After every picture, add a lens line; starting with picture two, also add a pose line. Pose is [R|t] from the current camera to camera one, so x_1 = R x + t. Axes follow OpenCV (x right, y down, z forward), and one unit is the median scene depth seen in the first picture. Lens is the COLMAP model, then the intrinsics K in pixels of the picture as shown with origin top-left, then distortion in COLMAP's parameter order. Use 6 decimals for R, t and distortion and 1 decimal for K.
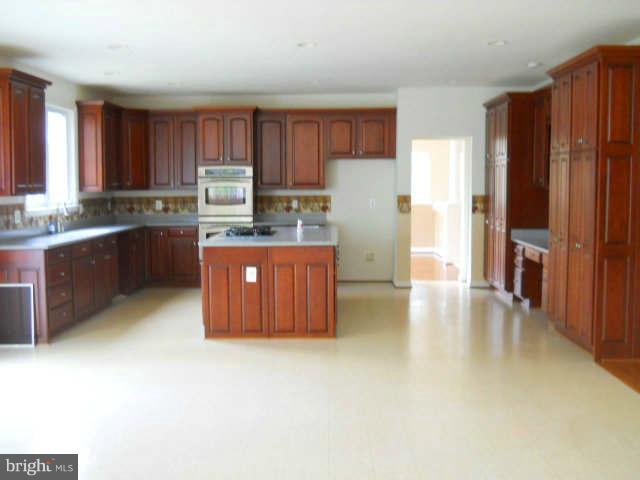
lens RADIAL K [[713.9, 0, 319.0], [0, 713.9, 240.2], [0, 0, 1]] dist [0.003463, 0.000000]
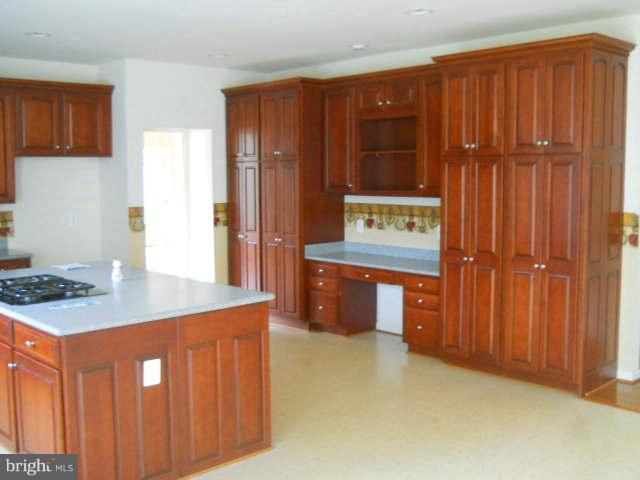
lens RADIAL K [[713.9, 0, 320.6], [0, 713.9, 238.0], [0, 0, 1]] dist [0.003463, 0.000000]
pose [[0.700738, -0.073127, 0.709661, -0.269157], [0.065096, 0.997137, 0.038473, -0.047647], [-0.710443, 0.019237, 0.703492, 0.355637]]
